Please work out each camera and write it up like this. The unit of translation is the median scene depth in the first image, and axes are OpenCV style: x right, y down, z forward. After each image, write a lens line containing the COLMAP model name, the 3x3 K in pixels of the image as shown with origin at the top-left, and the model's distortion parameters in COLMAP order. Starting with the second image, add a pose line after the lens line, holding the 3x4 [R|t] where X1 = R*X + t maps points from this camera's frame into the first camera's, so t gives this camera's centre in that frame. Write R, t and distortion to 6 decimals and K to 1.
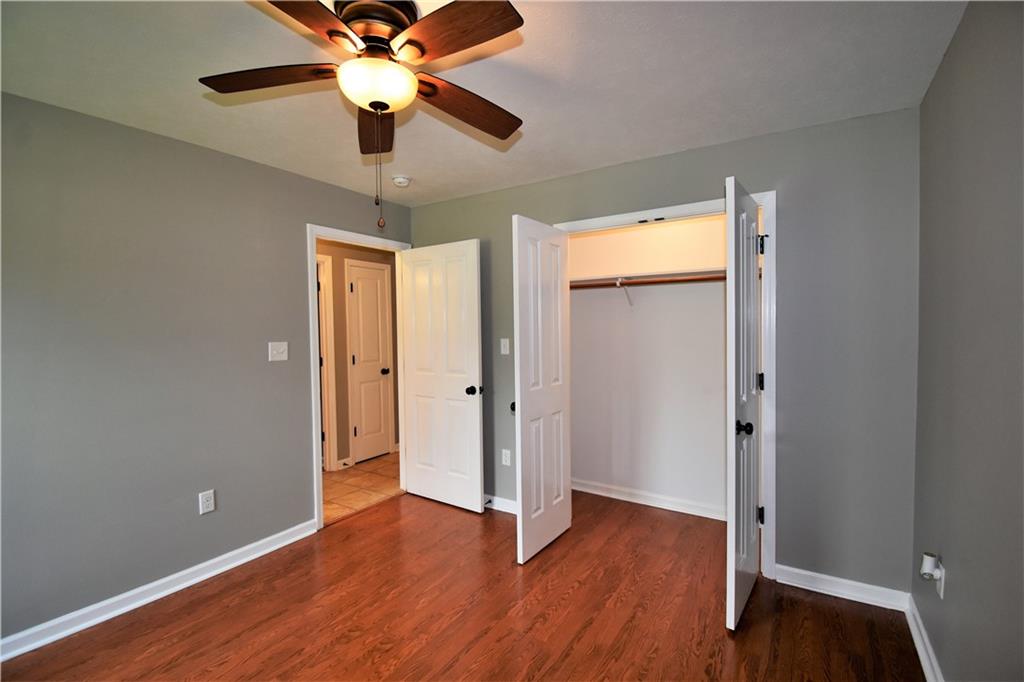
lens RADIAL K [[453.7, 0, 518.9], [0, 453.7, 342.2], [0, 0, 1]] dist [0.021284, -0.026659]
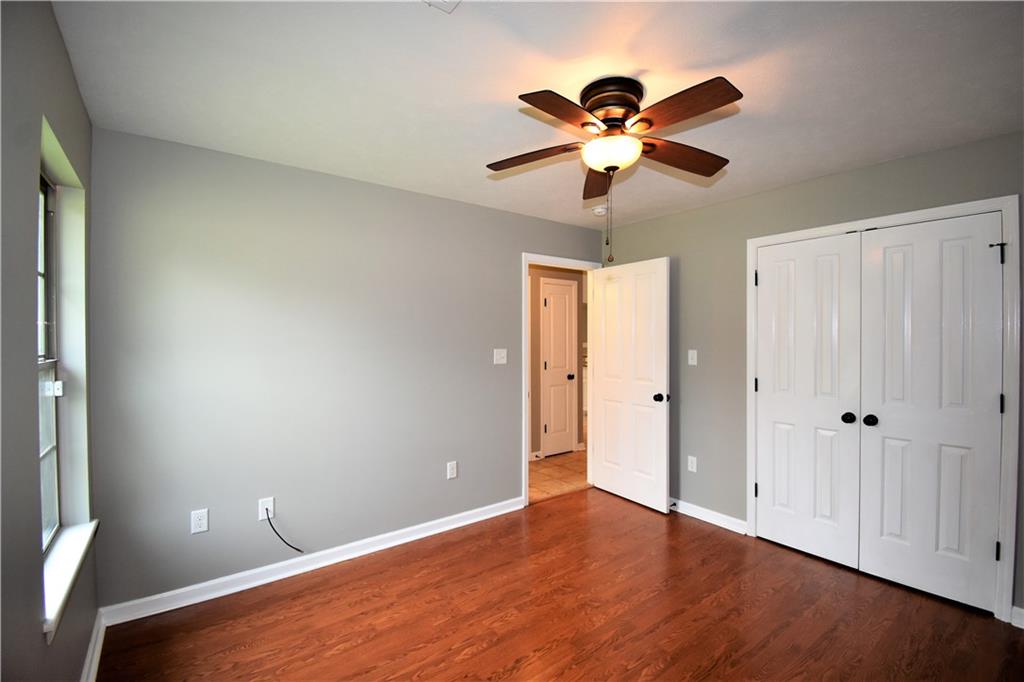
lens RADIAL K [[453.7, 0, 518.9], [0, 453.7, 342.2], [0, 0, 1]] dist [0.021284, -0.026659]
pose [[0.937430, 0.015955, -0.347807, -0.055025], [-0.022871, 0.999614, -0.015790, -0.000453], [0.347421, 0.022757, 0.937433, -0.164493]]
